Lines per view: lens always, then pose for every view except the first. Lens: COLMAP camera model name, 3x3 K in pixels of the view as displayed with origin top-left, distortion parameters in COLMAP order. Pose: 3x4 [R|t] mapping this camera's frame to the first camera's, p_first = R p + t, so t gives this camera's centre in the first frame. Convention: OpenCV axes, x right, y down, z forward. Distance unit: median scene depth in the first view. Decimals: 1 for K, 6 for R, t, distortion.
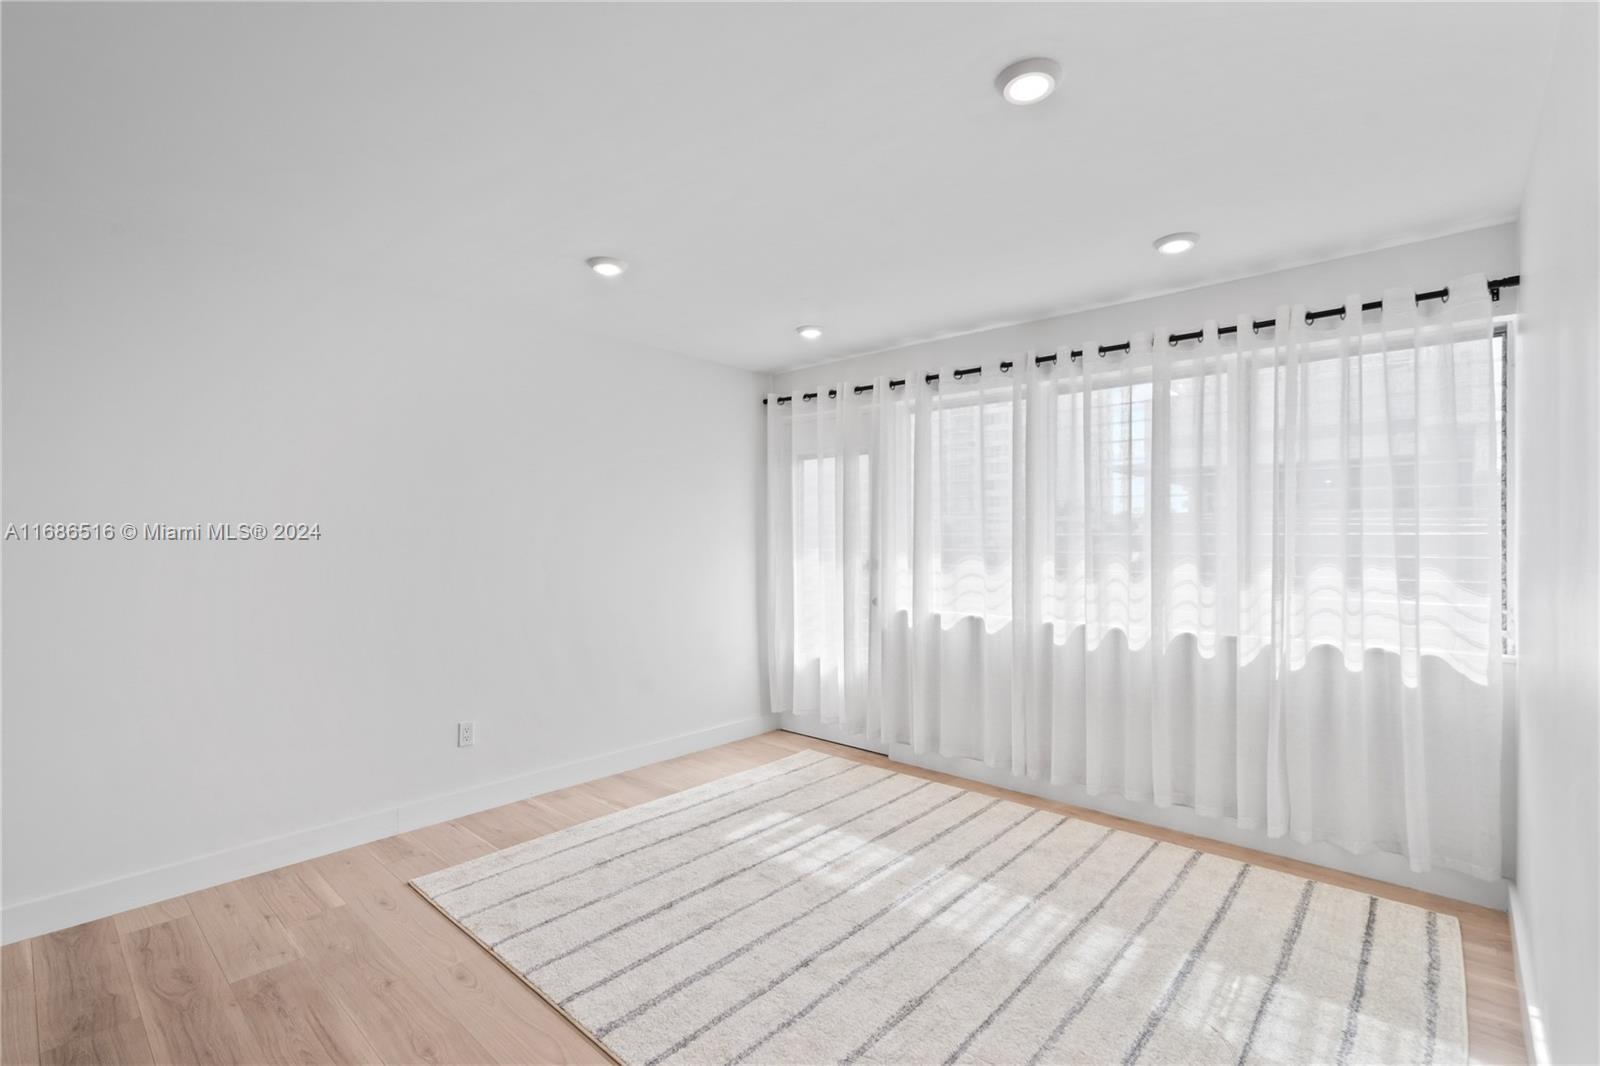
lens RADIAL K [[733.0, 0, 796.2], [0, 733.0, 540.7], [0, 0, 1]] dist [-0.001163, -0.000209]
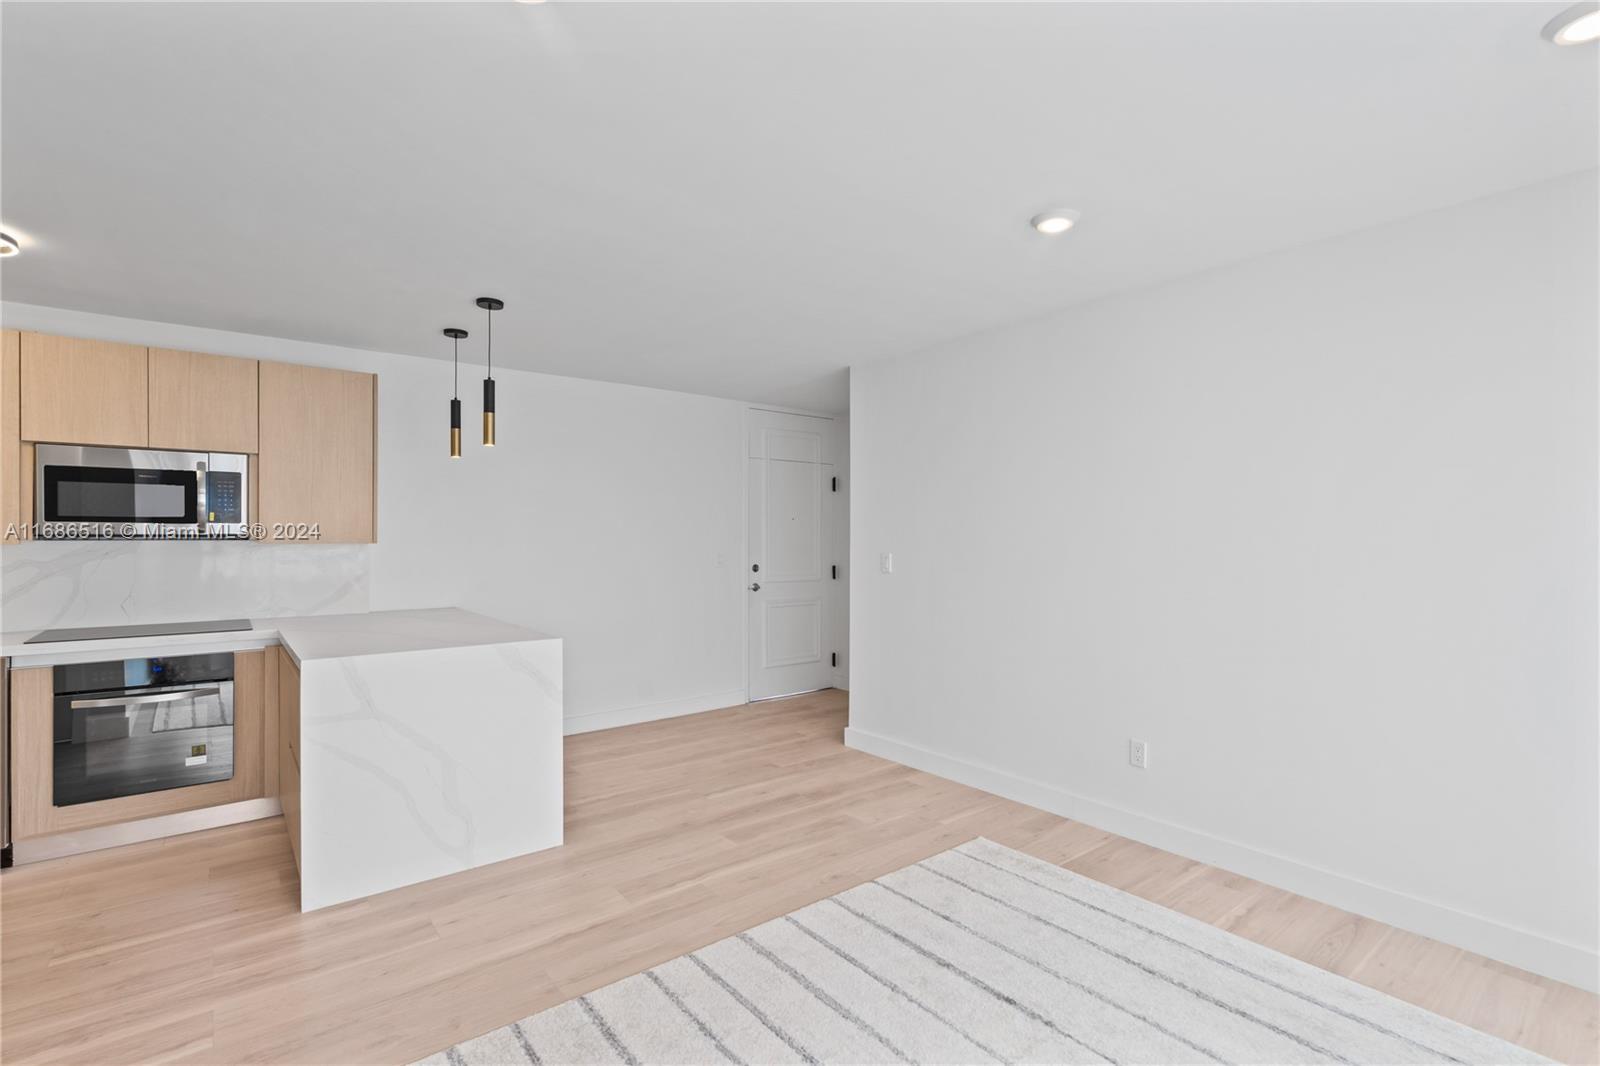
lens RADIAL K [[733.0, 0, 796.2], [0, 733.0, 540.7], [0, 0, 1]] dist [-0.001163, -0.000209]
pose [[-0.165366, 0.002813, -0.986228, 0.609076], [-0.006077, 0.999974, 0.003871, -0.008021], [0.986214, 0.006633, -0.165345, 0.821951]]
